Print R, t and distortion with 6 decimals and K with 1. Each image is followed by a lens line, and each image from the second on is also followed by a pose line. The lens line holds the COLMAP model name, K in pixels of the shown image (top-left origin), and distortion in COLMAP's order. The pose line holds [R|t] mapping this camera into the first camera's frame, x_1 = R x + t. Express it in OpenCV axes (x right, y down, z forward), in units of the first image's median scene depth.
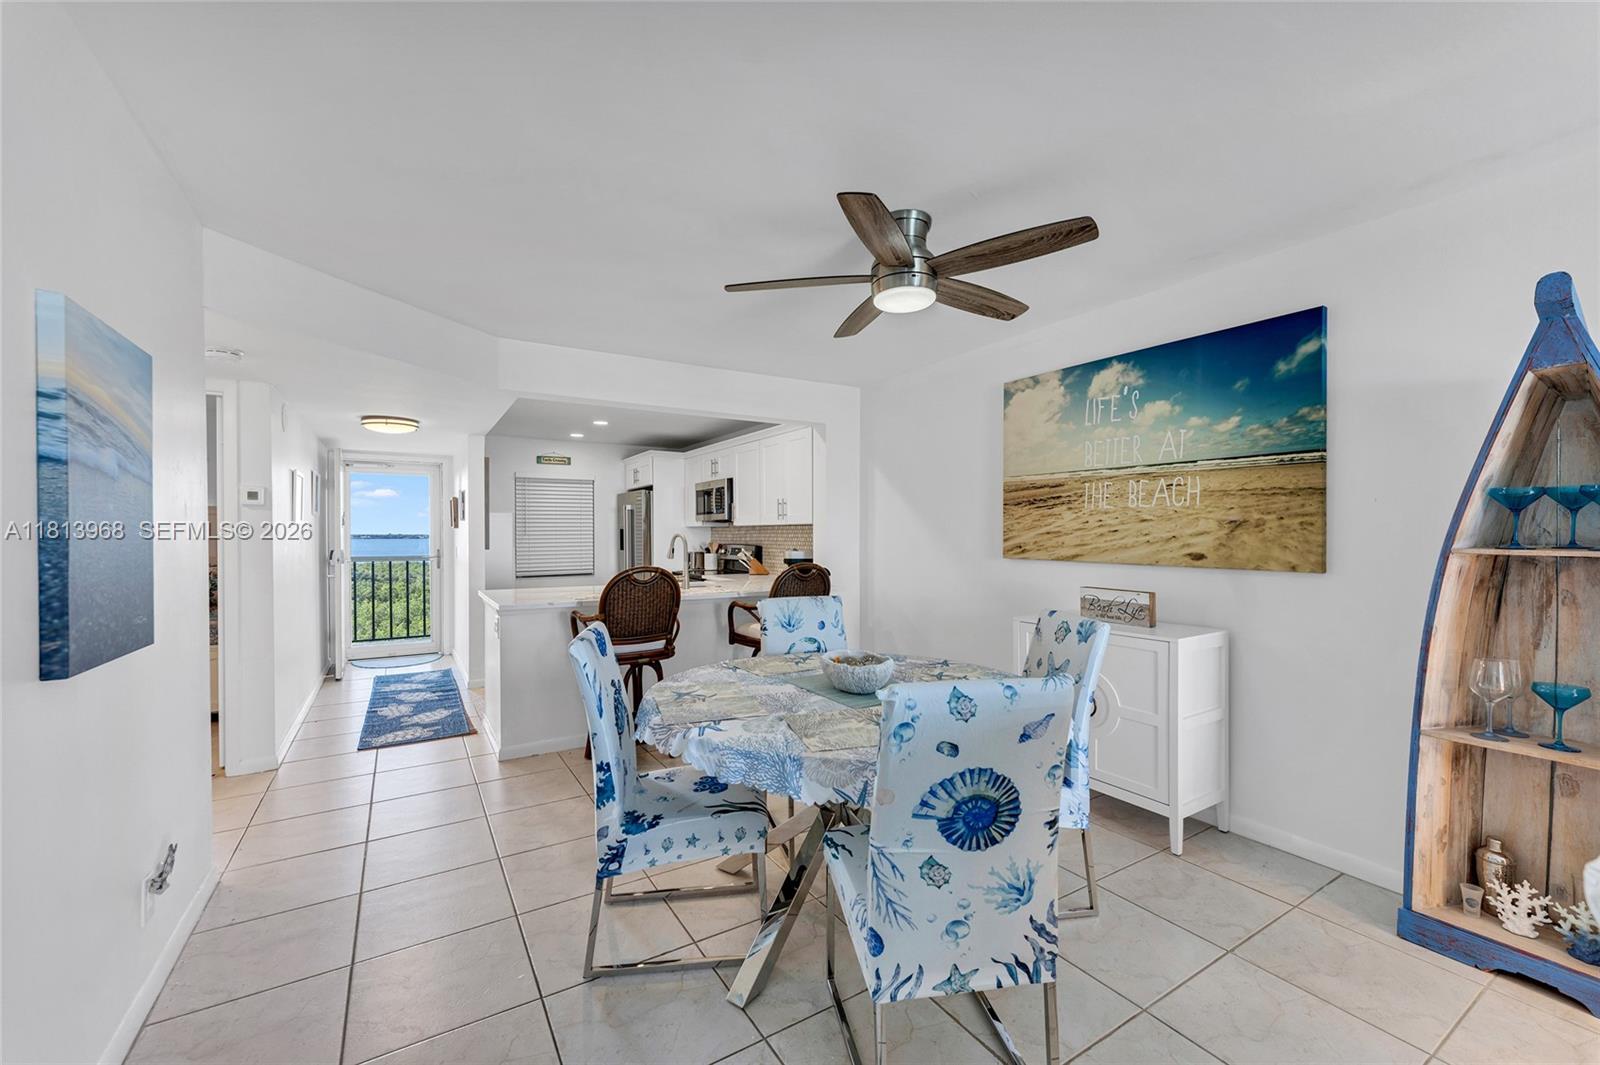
lens RADIAL K [[644.3, 0, 798.0], [0, 644.3, 539.1], [0, 0, 1]] dist [0.002002, 0.000082]
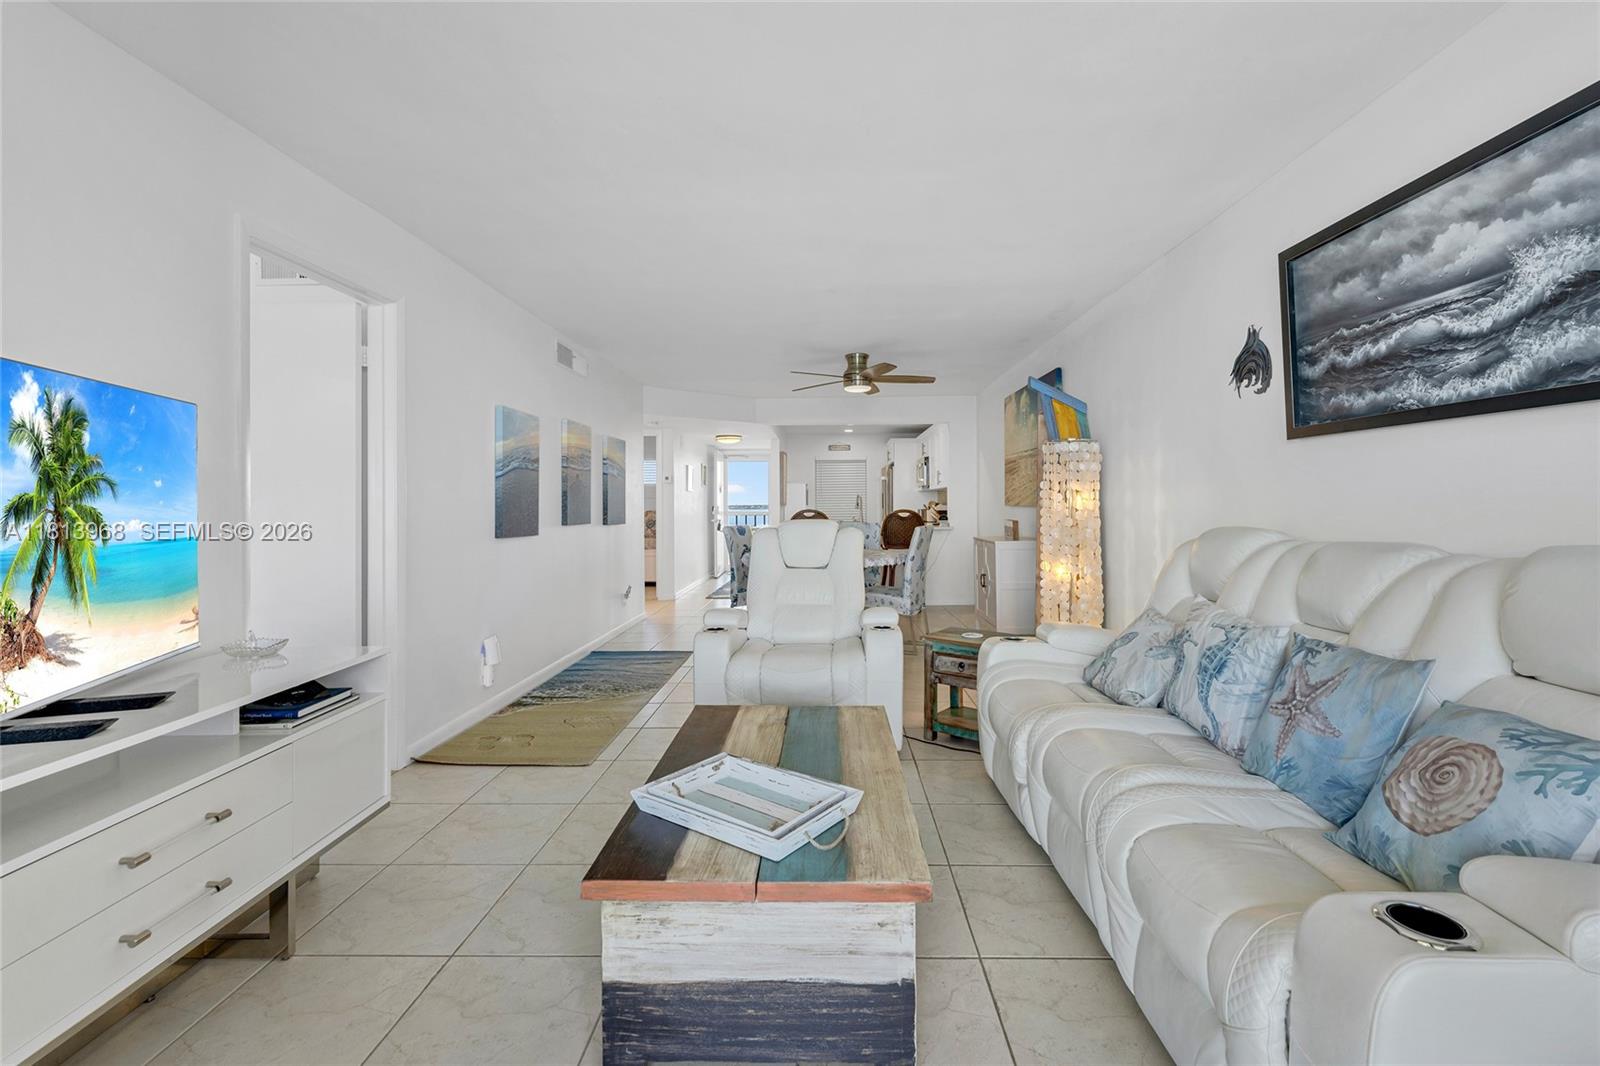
lens RADIAL K [[690.0, 0, 818.8], [0, 690.0, 501.4], [0, 0, 1]] dist [0.003883, 0.000593]
pose [[0.843999, -0.006379, -0.536306, 0.974762], [0.000378, 0.999936, -0.011298, 0.043813], [0.536344, 0.009333, 0.843948, -0.821667]]
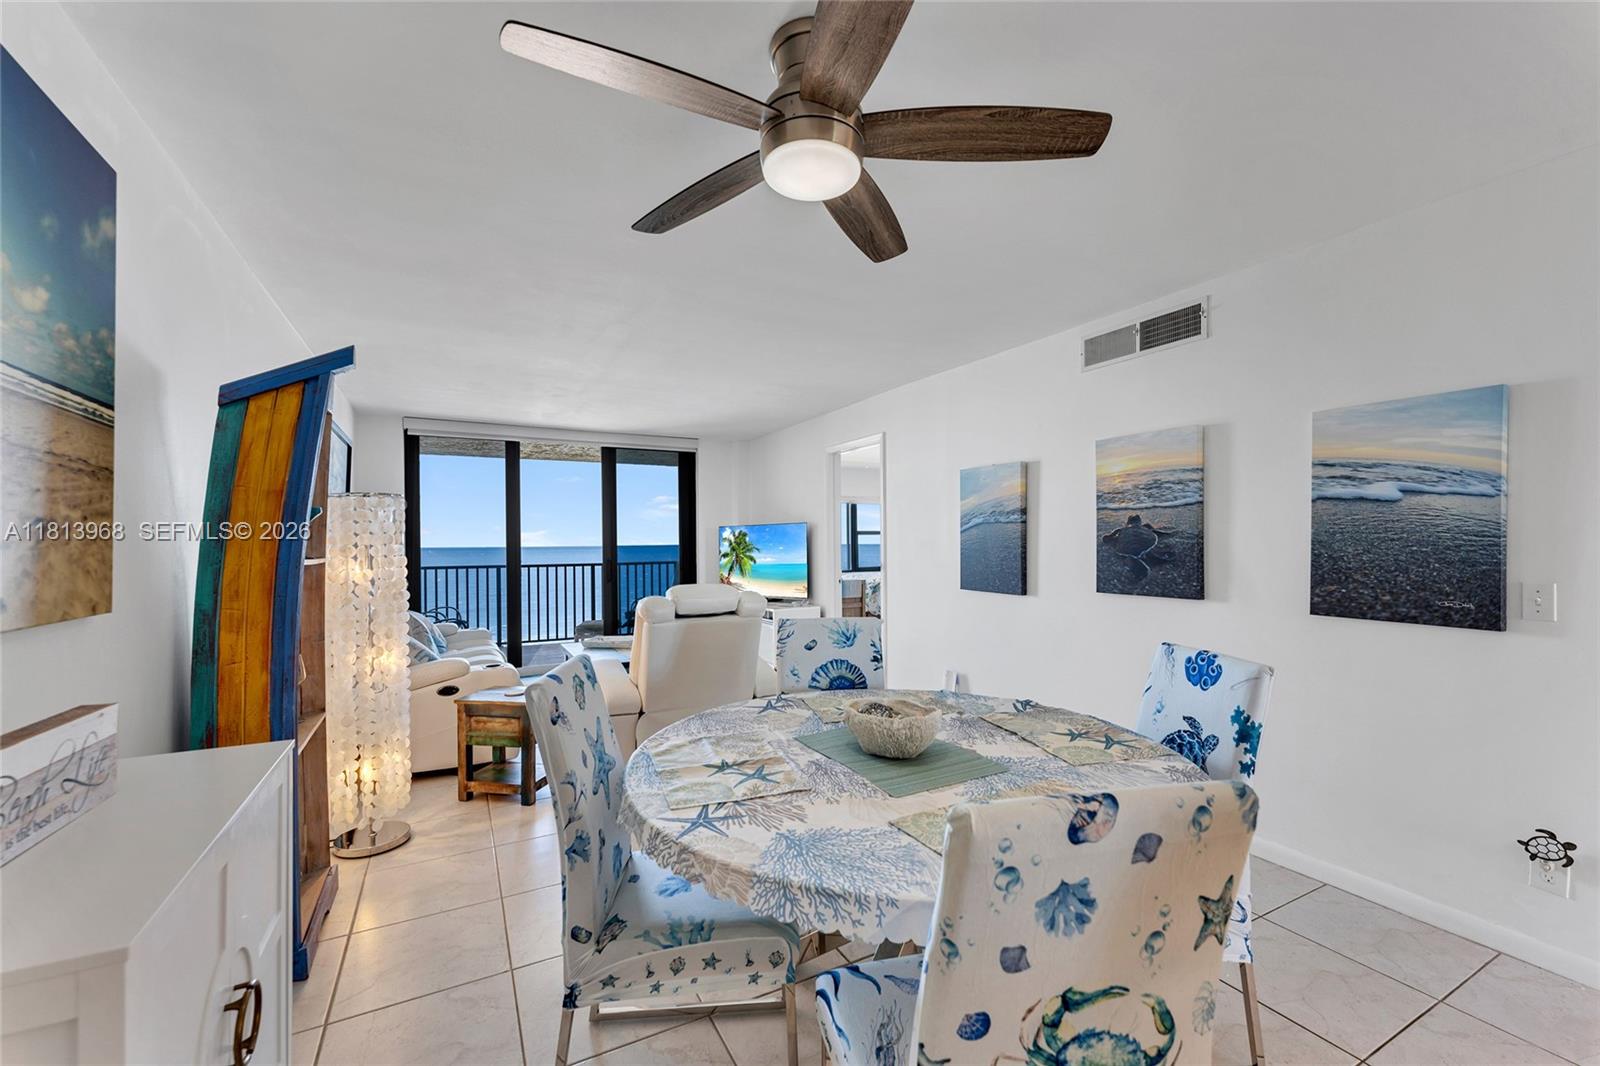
lens RADIAL K [[648.5, 0, 800.7], [0, 648.5, 542.1], [0, 0, 1]] dist [0.001018, 0.000075]
pose [[-0.998054, 0.007153, 0.061948, 0.098956], [0.007755, 0.999925, 0.009473, -0.010090], [-0.061876, 0.009935, -0.998034, 1.167617]]
